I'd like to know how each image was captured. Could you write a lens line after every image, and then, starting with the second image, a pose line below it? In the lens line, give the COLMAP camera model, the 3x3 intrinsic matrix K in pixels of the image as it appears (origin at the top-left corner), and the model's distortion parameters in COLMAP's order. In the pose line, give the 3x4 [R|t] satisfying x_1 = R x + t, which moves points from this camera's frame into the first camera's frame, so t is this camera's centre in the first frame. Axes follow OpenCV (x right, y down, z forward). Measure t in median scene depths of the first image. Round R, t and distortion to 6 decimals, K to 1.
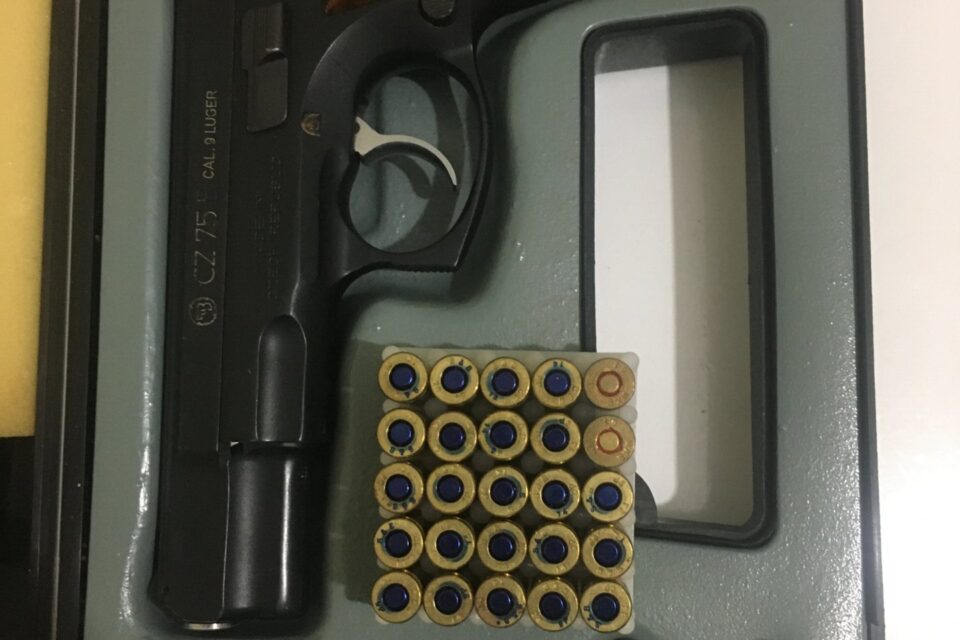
lens RADIAL K [[1054.9, 0, 482.1], [0, 1054.9, 322.7], [0, 0, 1]] dist [0.044283, 0.000000]
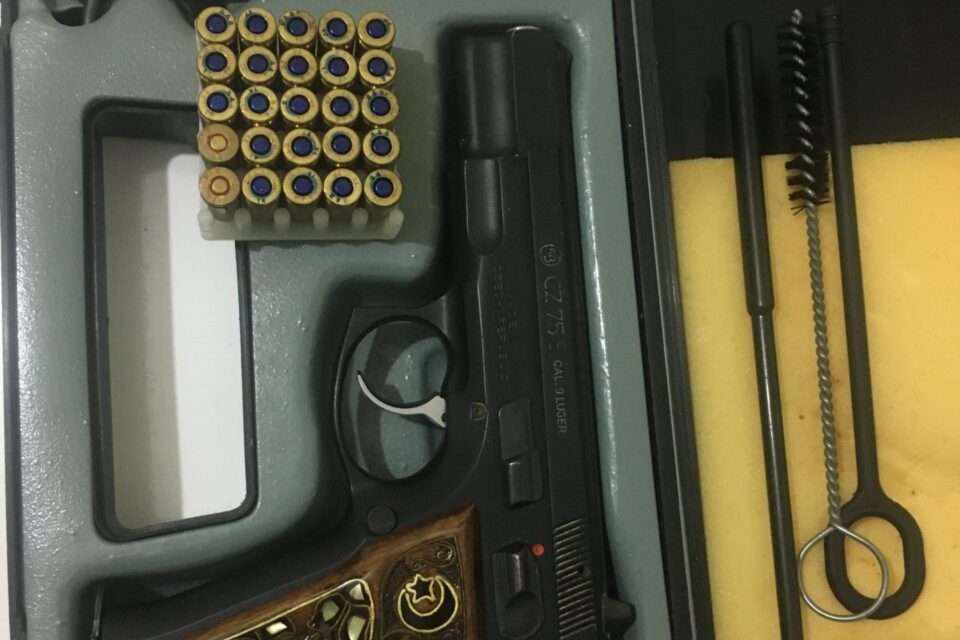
lens RADIAL K [[1054.9, 0, 477.5], [0, 1054.9, 323.3], [0, 0, 1]] dist [0.044283, 0.000000]
pose [[-0.993108, 0.063052, -0.098799, -0.052098], [-0.083733, -0.971524, 0.221652, -0.410270], [-0.082010, 0.228397, 0.970108, -0.231446]]
